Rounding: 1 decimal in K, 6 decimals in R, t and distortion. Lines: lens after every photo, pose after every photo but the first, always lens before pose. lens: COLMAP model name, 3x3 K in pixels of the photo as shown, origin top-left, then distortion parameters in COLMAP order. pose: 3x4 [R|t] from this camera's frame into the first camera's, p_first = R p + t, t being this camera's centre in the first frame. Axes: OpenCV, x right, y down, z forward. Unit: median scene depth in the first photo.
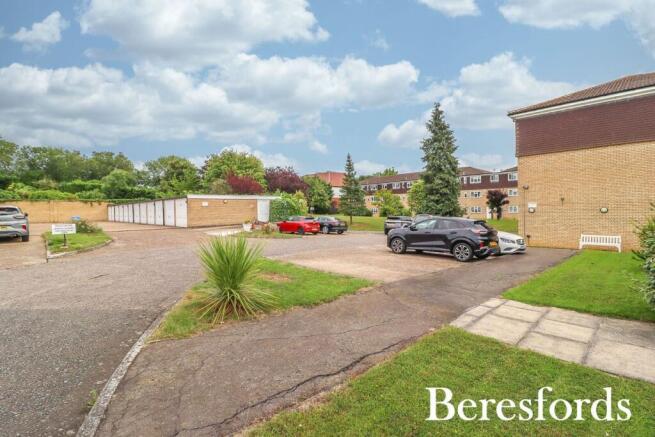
lens RADIAL K [[308.7, 0, 320.9], [0, 308.7, 209.0], [0, 0, 1]] dist [-0.004946, -0.000882]
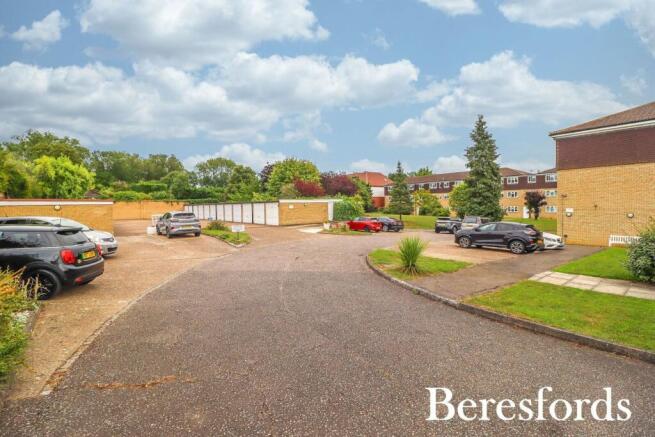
lens RADIAL K [[308.7, 0, 320.9], [0, 308.7, 209.0], [0, 0, 1]] dist [-0.004946, -0.000882]
pose [[0.996980, 0.003457, -0.077585, -0.113431], [-0.002385, 0.999900, 0.013905, -0.018463], [0.077626, -0.013678, 0.996889, -0.164335]]
